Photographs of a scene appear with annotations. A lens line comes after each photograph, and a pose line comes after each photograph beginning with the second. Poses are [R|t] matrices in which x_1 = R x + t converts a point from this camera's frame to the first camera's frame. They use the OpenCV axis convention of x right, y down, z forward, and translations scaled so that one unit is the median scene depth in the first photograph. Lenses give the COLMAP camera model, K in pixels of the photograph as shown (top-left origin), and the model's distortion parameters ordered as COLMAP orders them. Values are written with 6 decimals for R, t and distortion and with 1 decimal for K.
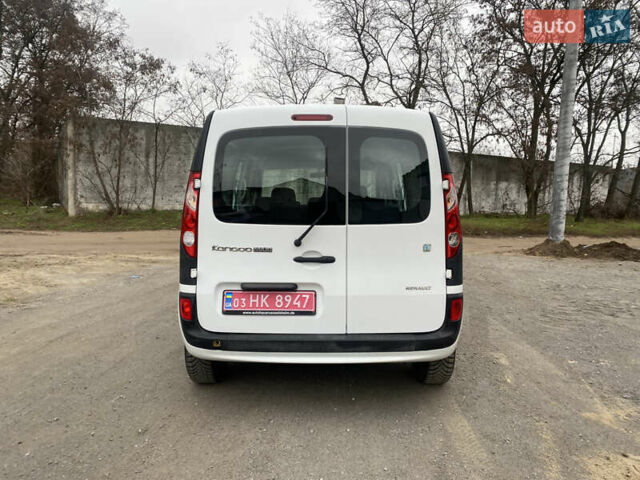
lens RADIAL K [[499.6, 0, 320.0], [0, 499.6, 240.0], [0, 0, 1]] dist [0.011897, 0.002917]
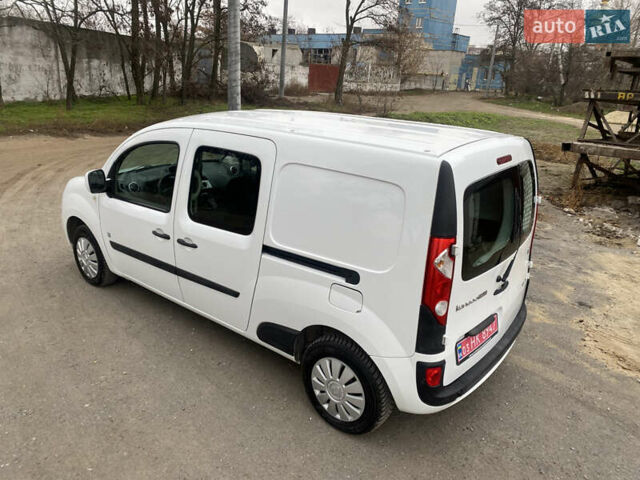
lens RADIAL K [[499.6, 0, 320.0], [0, 499.6, 240.0], [0, 0, 1]] dist [0.011897, 0.002917]
pose [[0.615073, -0.248082, 0.748426, -1.067143], [0.032701, 0.956422, 0.290152, -0.401075], [-0.787792, -0.153990, 0.596381, 0.652763]]
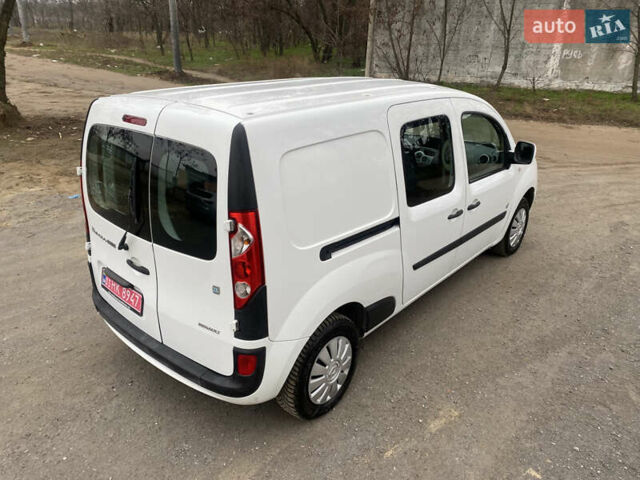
lens RADIAL K [[499.6, 0, 320.0], [0, 499.6, 240.0], [0, 0, 1]] dist [0.011897, 0.002917]
pose [[0.759101, 0.259324, -0.597090, 0.839262], [-0.075910, 0.946233, 0.314454, -0.349867], [0.646532, -0.193377, 0.737972, 0.492783]]
